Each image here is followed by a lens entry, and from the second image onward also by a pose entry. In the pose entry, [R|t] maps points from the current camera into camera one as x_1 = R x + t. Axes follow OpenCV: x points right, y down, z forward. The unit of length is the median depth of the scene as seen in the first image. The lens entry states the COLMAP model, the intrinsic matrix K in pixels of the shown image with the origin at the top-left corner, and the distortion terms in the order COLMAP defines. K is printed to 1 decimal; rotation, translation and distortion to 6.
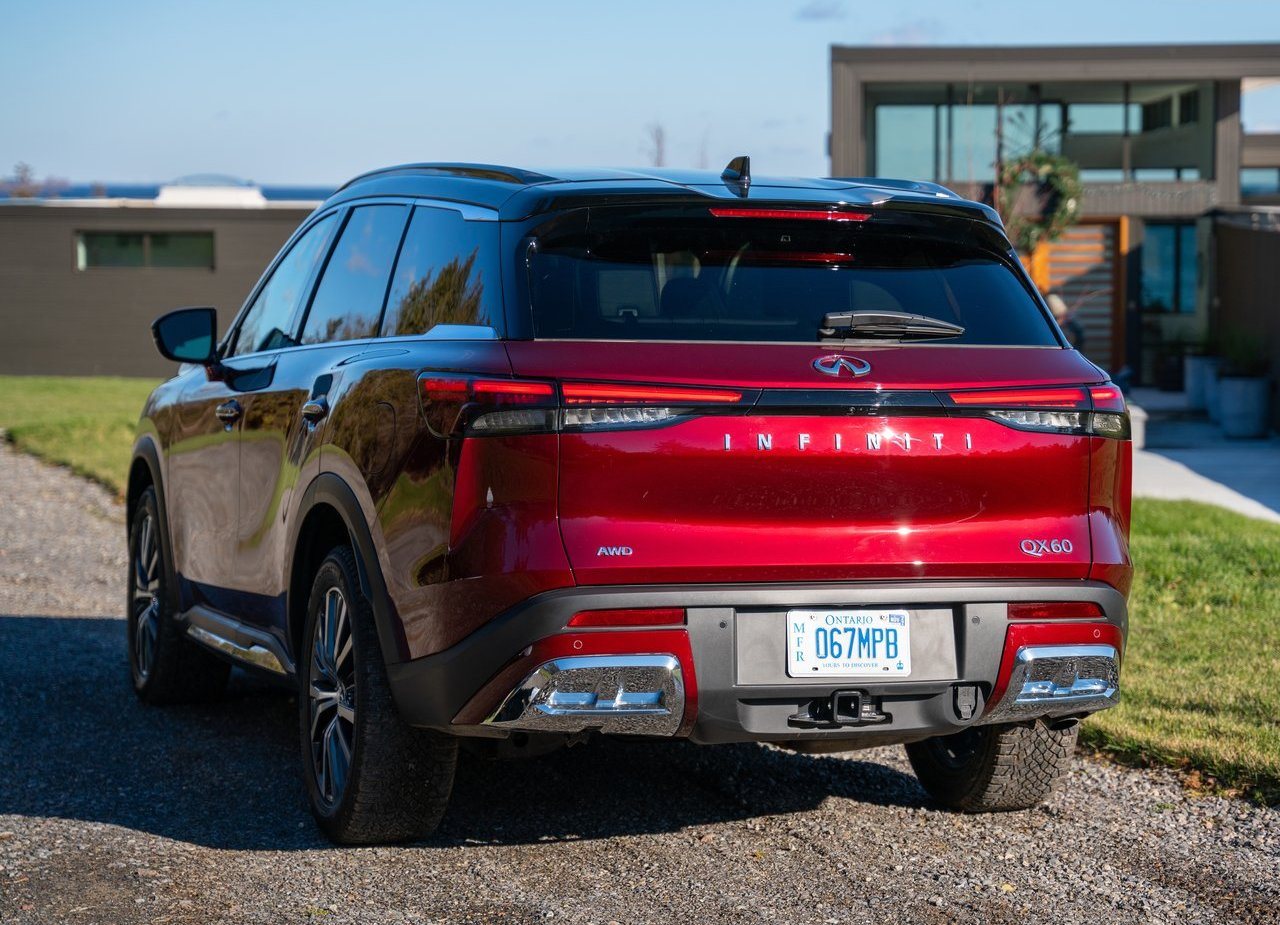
lens RADIAL K [[3753.3, 0, 640.0], [0, 3753.3, 462.5], [0, 0, 1]] dist [0.511996, 0.271539]
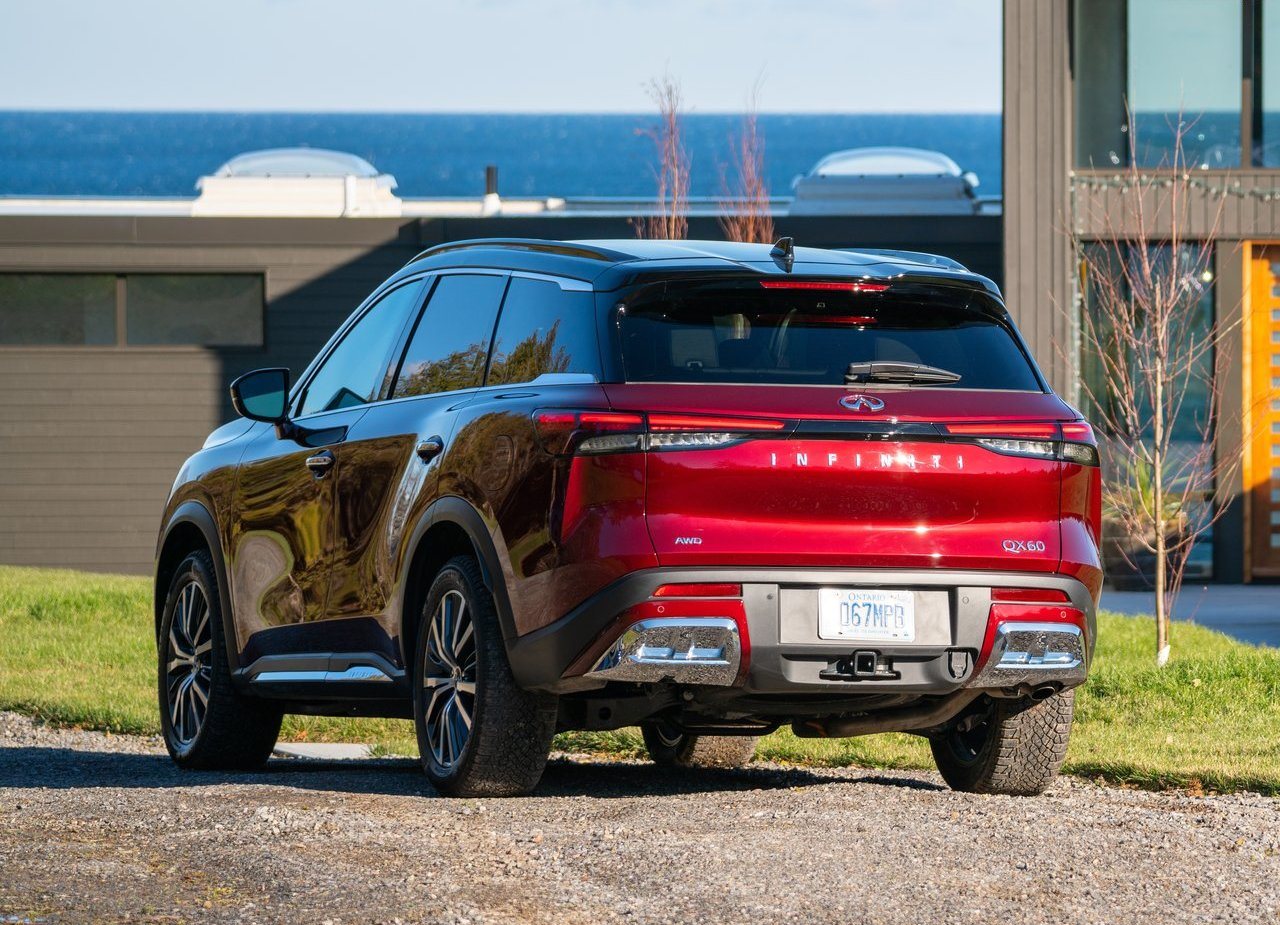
lens RADIAL K [[6778.8, 0, 640.0], [0, 6778.8, 462.5], [0, 0, 1]] dist [1.471101, 3.566622]
pose [[0.999998, 0.001813, 0.000115, -0.023028], [-0.001808, 0.999407, -0.034398, 0.074985], [-0.000177, 0.034398, 0.999408, -1.333106]]
